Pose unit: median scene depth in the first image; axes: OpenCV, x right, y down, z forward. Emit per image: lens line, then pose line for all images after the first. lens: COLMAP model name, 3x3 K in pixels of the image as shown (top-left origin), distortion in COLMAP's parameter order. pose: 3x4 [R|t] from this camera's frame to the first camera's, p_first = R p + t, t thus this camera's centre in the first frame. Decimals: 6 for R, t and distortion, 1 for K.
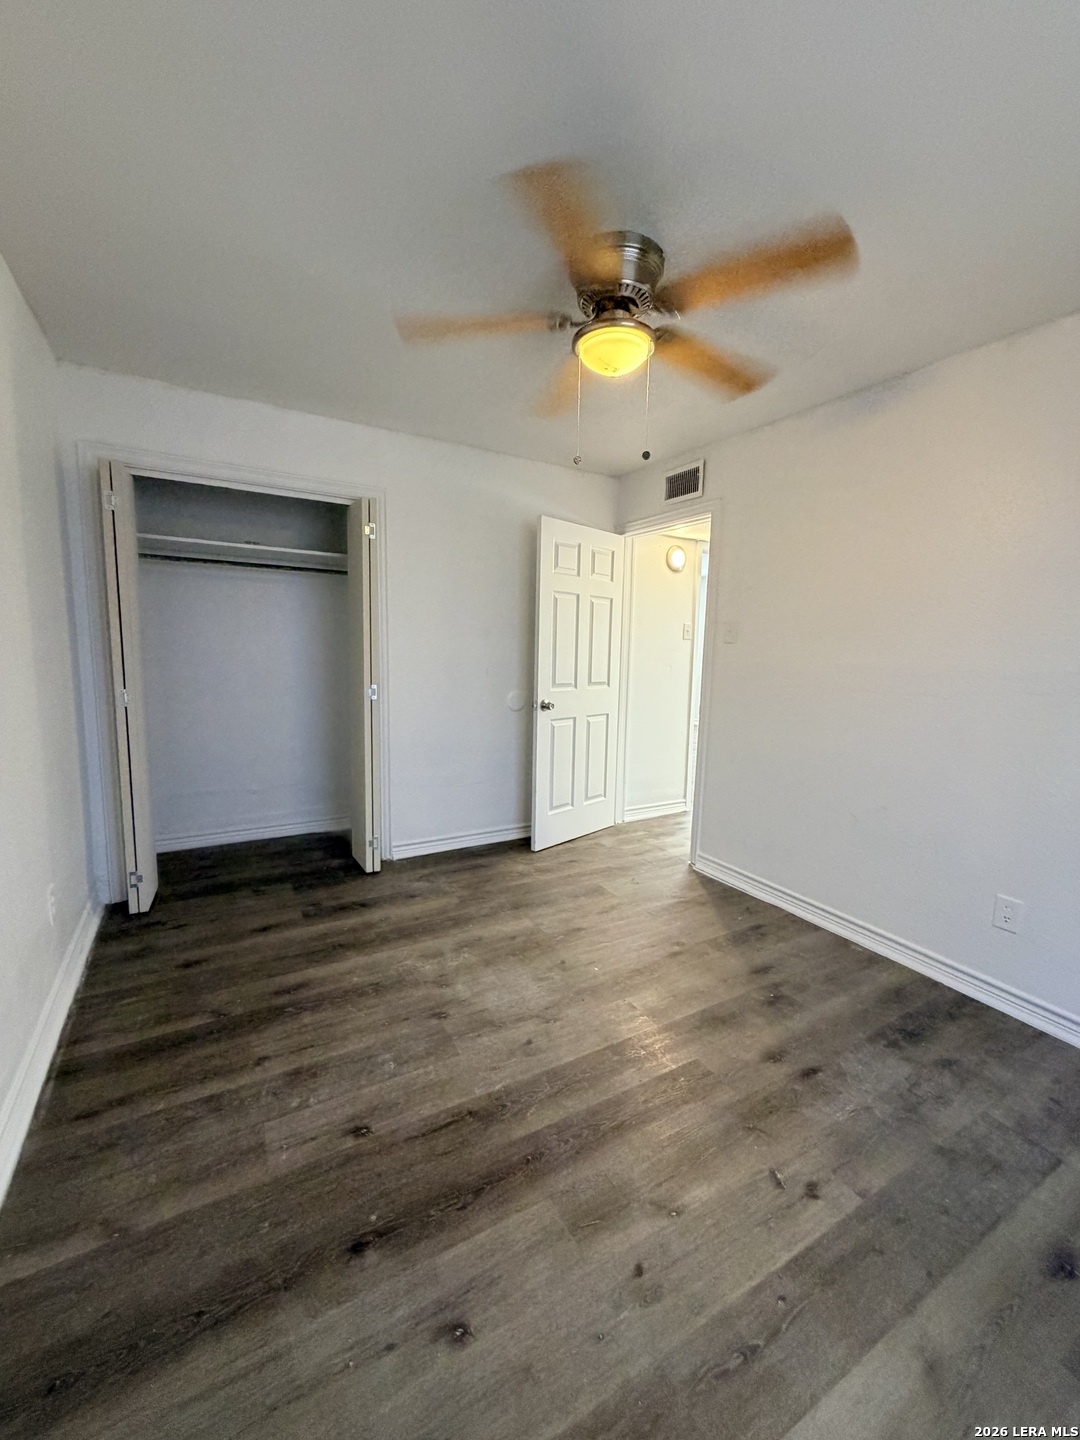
lens RADIAL K [[575.3, 0, 548.6], [0, 575.3, 720.6], [0, 0, 1]] dist [-0.000938, 0.000623]
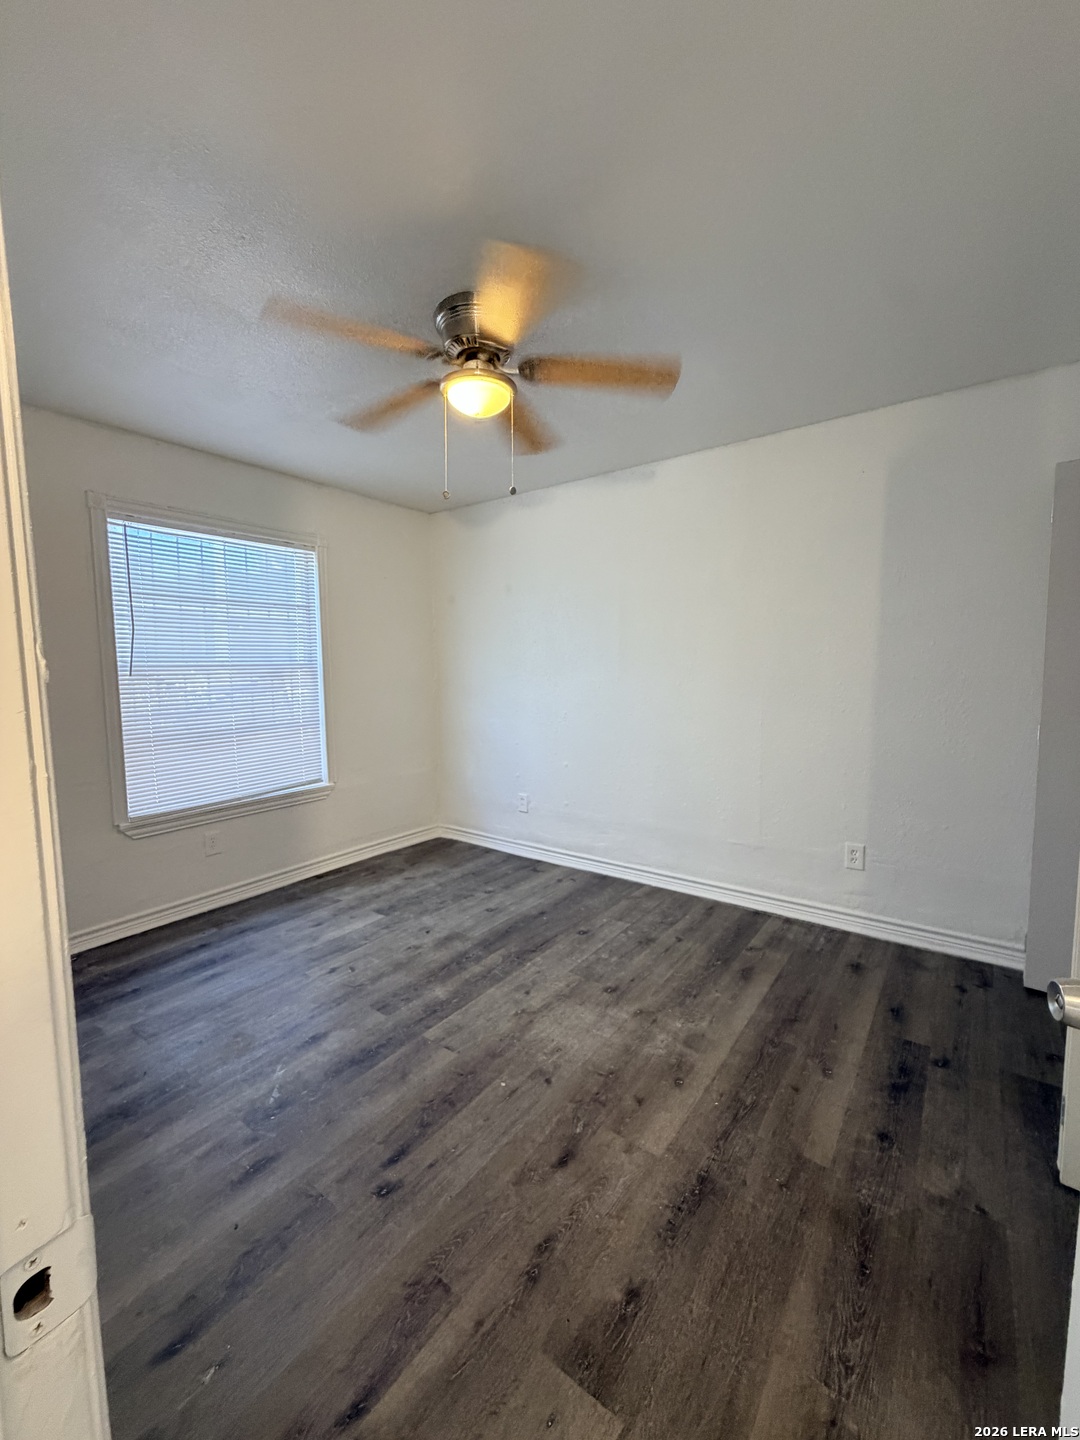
lens RADIAL K [[575.3, 0, 540.7], [0, 575.3, 717.9], [0, 0, 1]] dist [-0.000938, 0.000623]
pose [[-0.920250, 0.017430, -0.390943, 0.386446], [-0.065798, 0.977893, 0.198484, -0.240902], [0.385760, 0.208378, -0.898759, 1.887664]]
